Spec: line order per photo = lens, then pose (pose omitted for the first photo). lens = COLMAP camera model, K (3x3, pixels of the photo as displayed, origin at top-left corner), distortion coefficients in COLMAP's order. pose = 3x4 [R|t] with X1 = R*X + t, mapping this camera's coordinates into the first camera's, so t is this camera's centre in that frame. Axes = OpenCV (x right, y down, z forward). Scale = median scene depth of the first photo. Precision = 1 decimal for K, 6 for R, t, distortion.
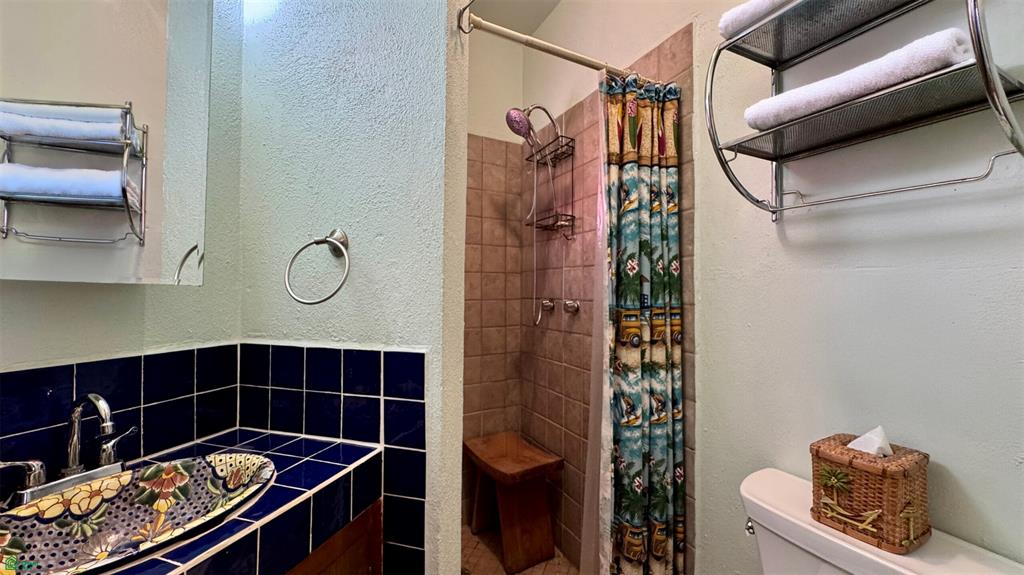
lens RADIAL K [[396.1, 0, 515.4], [0, 396.1, 278.2], [0, 0, 1]] dist [-0.012427, -0.001009]
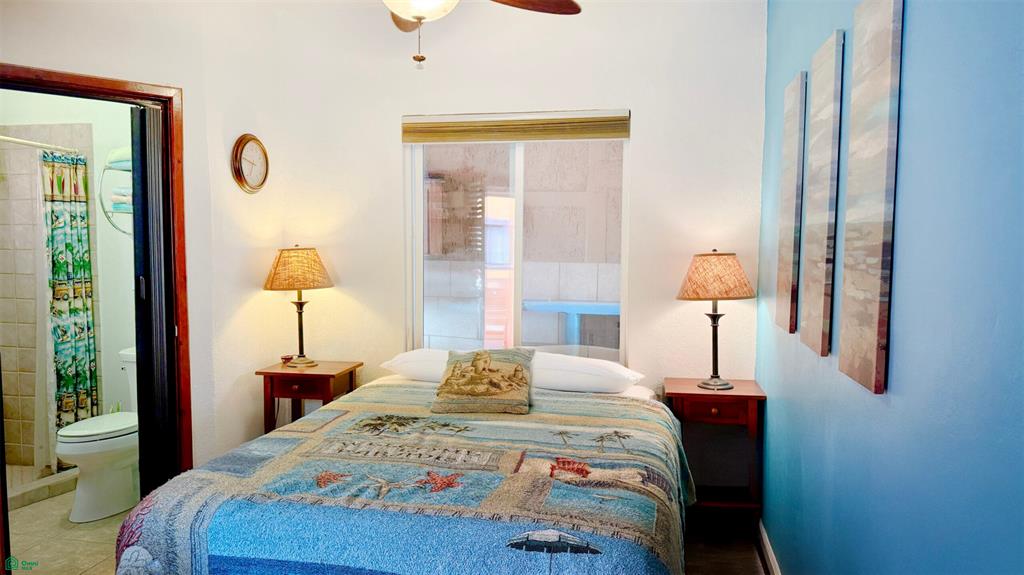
lens RADIAL K [[726.5, 0, 509.2], [0, 726.5, 284.4], [0, 0, 1]] dist [0.028746, -0.026109]
pose [[0.600108, -0.058531, 0.797775, -1.178433], [-0.015132, 0.996310, 0.084480, -0.223124], [-0.799776, -0.062769, 0.597008, -2.707885]]
